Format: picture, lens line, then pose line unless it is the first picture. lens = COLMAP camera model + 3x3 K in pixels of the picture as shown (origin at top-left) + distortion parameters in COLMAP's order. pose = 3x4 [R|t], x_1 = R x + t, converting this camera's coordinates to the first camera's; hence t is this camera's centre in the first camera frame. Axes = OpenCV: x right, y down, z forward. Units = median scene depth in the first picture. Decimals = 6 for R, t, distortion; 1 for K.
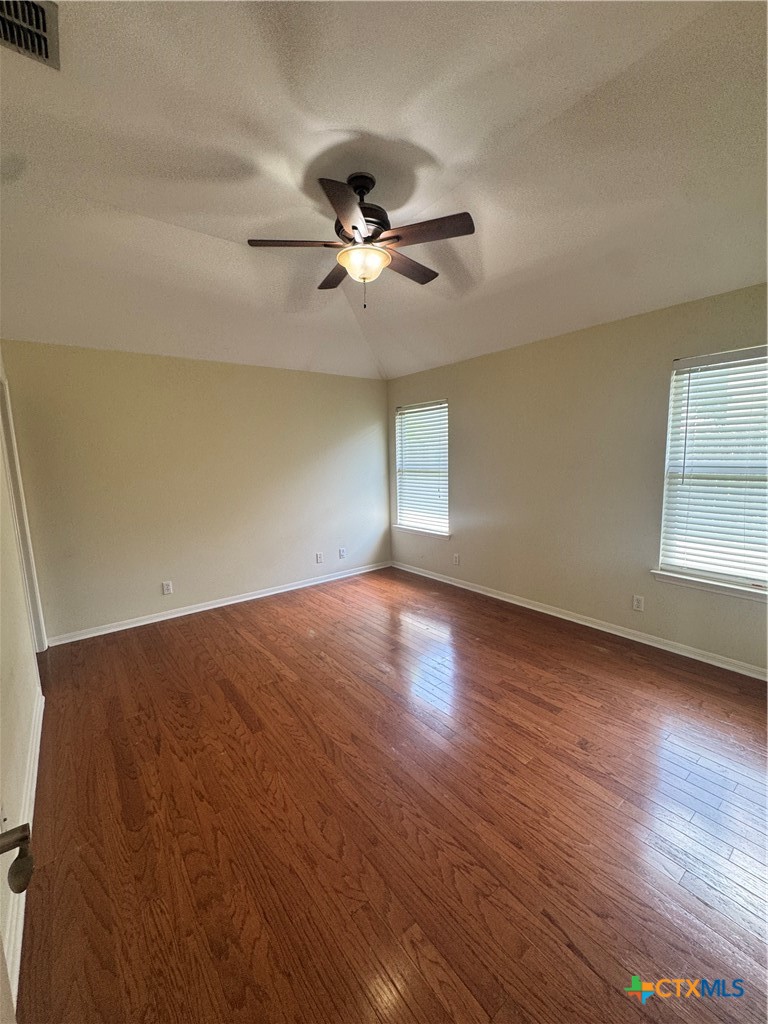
lens RADIAL K [[410.9, 0, 379.7], [0, 410.9, 512.5], [0, 0, 1]] dist [-0.003435, 0.000884]
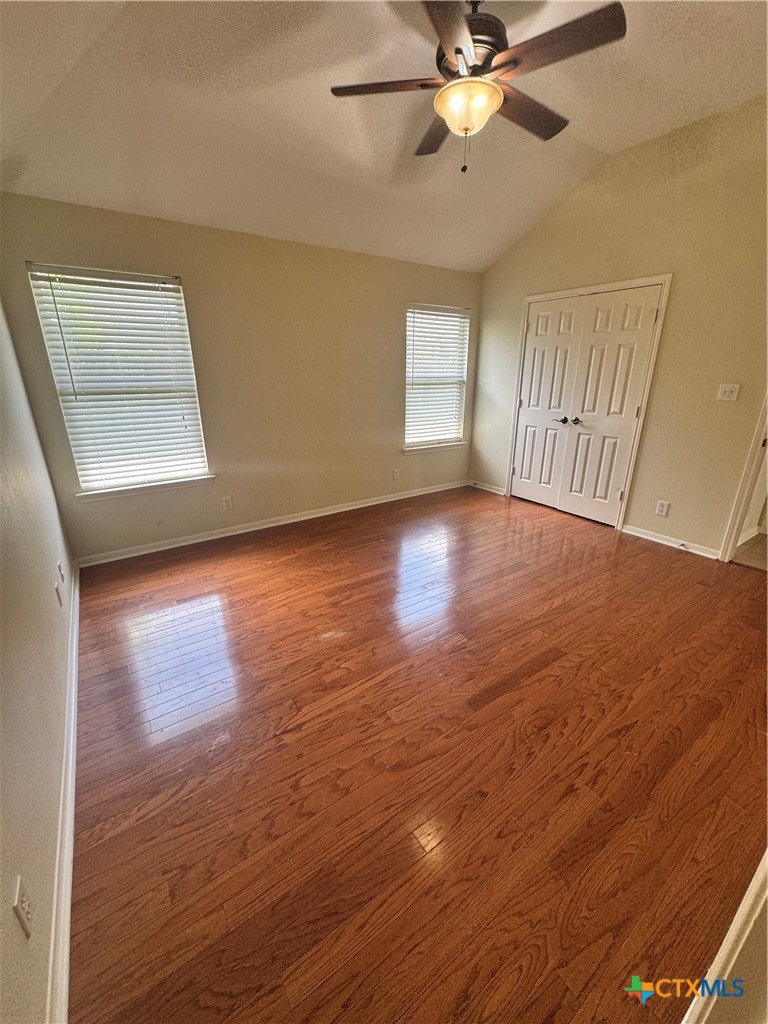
lens RADIAL K [[410.9, 0, 382.2], [0, 410.9, 518.2], [0, 0, 1]] dist [-0.003435, 0.000884]
pose [[0.049428, -0.315098, 0.947771, -0.900317], [0.135975, 0.942219, 0.306161, -0.099545], [-0.989479, 0.113740, 0.089417, 1.018175]]
